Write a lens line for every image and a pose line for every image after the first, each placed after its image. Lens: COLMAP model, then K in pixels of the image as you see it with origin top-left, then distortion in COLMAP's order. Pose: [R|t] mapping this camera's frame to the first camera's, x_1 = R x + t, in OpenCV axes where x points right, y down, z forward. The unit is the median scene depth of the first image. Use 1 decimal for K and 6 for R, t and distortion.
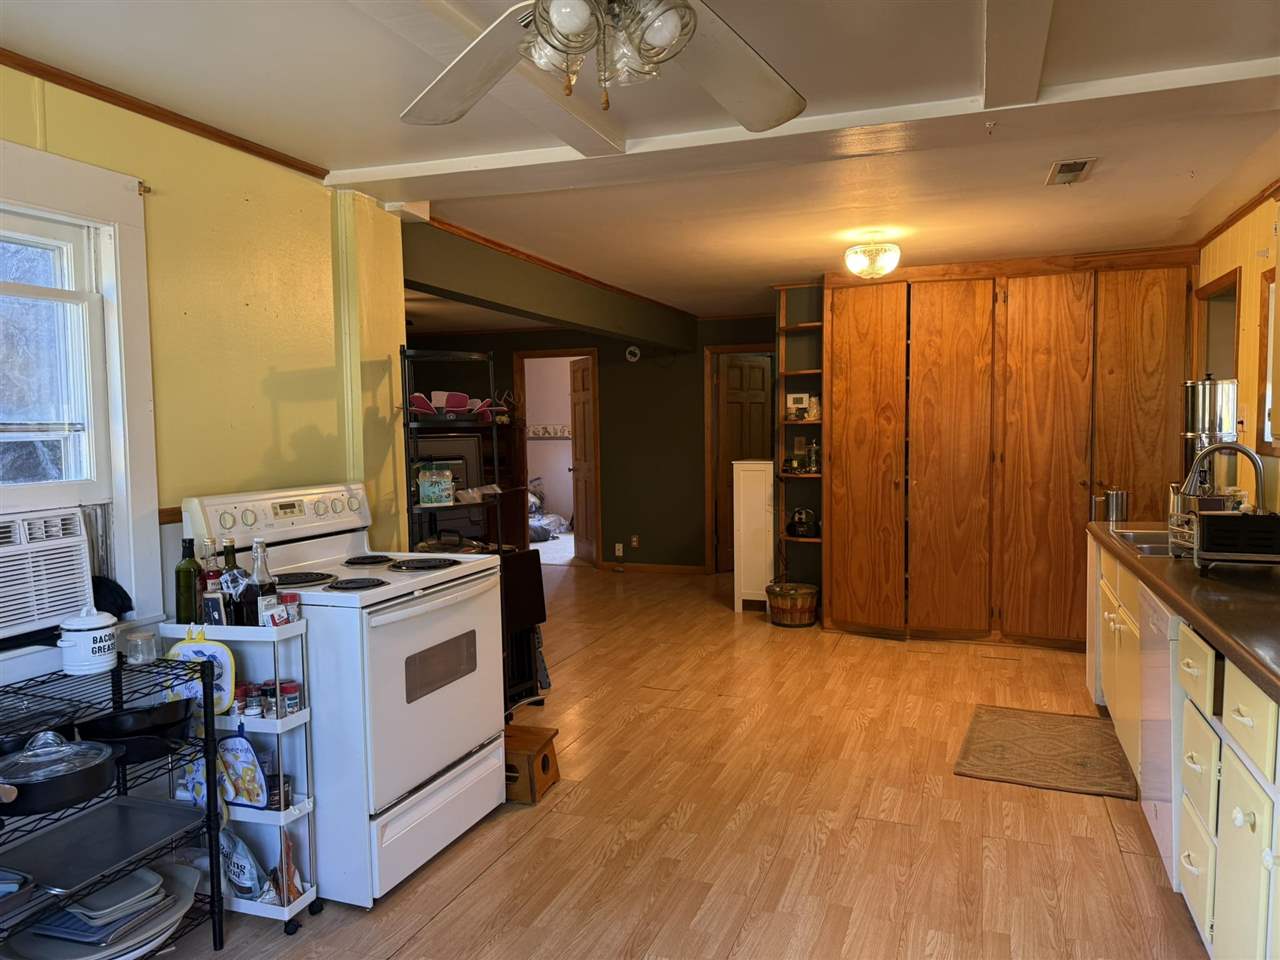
lens RADIAL K [[876.2, 0, 643.8], [0, 876.2, 479.7], [0, 0, 1]] dist [0.112668, -0.156893]
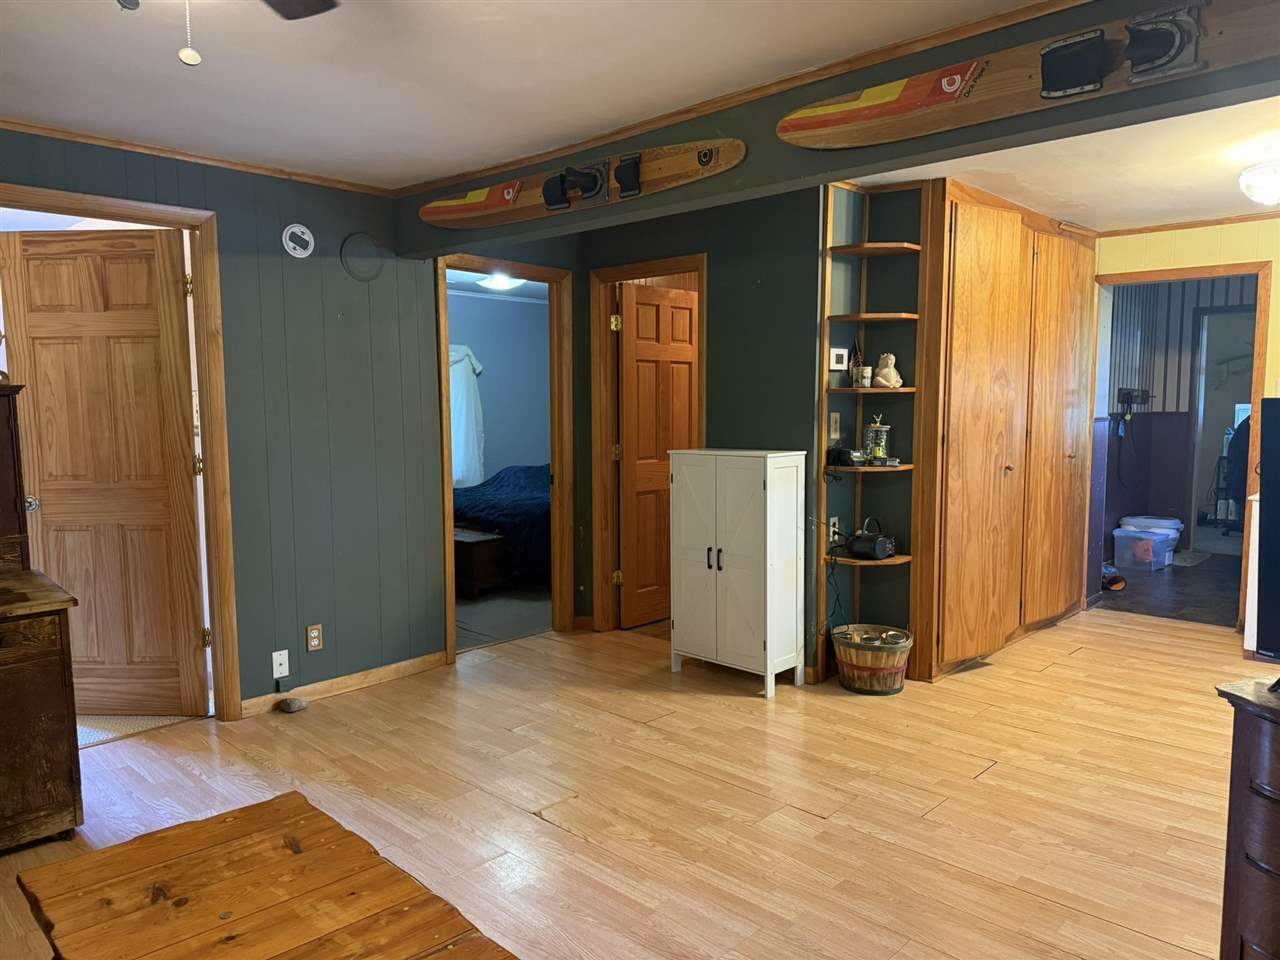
lens RADIAL K [[897.7, 0, 640.3], [0, 897.7, 491.8], [0, 0, 1]] dist [0.053029, 0.000060]
pose [[0.403264, -0.081615, 0.911437, -0.600432], [0.058755, 0.996269, 0.063215, -0.047113], [-0.913195, 0.028059, 0.406555, 0.991896]]
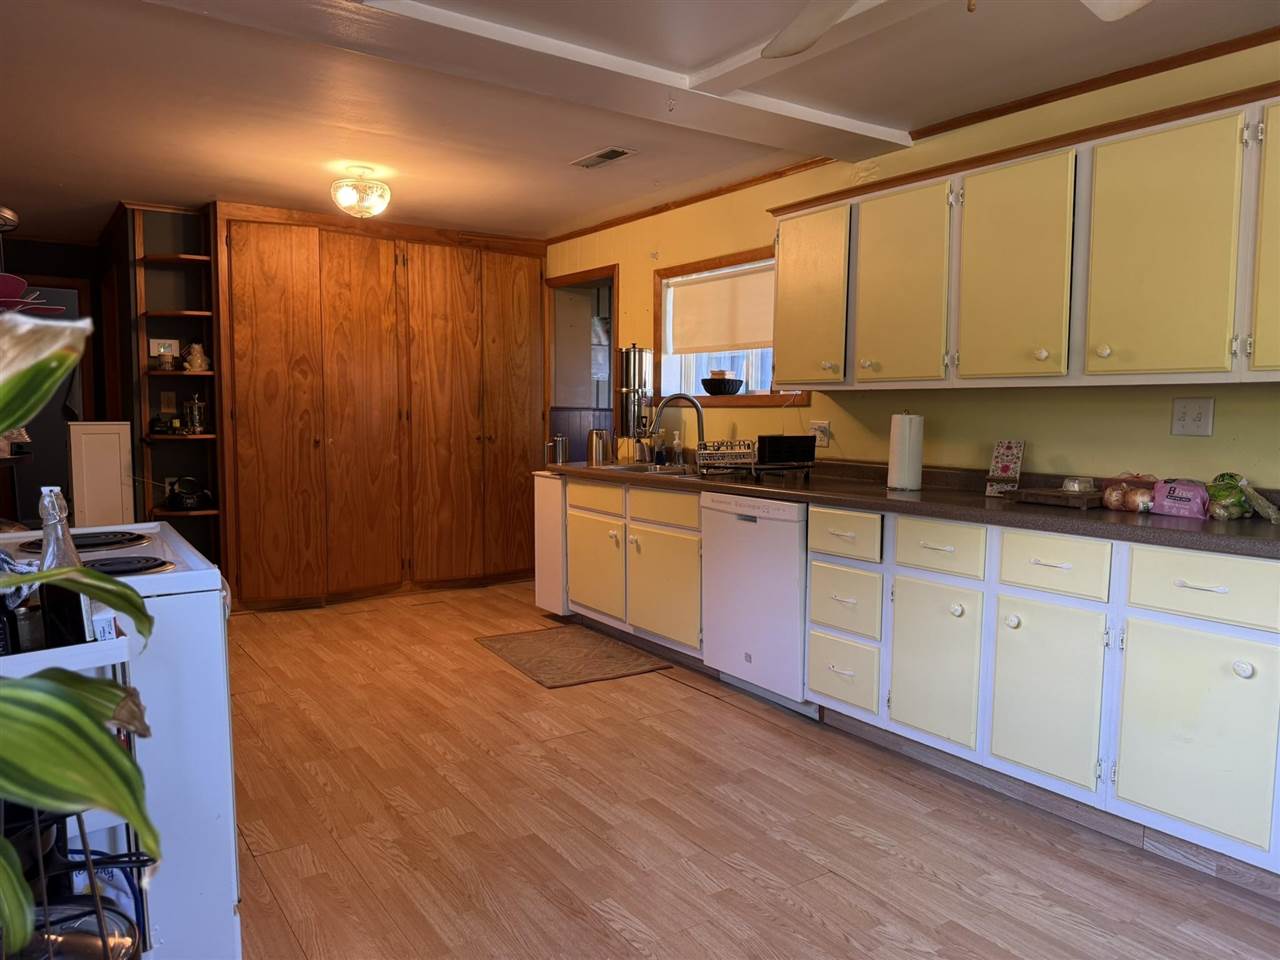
lens RADIAL K [[876.2, 0, 643.8], [0, 876.2, 479.7], [0, 0, 1]] dist [0.112668, -0.156893]
pose [[0.594701, -0.052118, 0.802256, -0.273763], [0.037249, 0.998611, 0.037262, 0.022818], [-0.803083, 0.007723, 0.595816, 0.159354]]
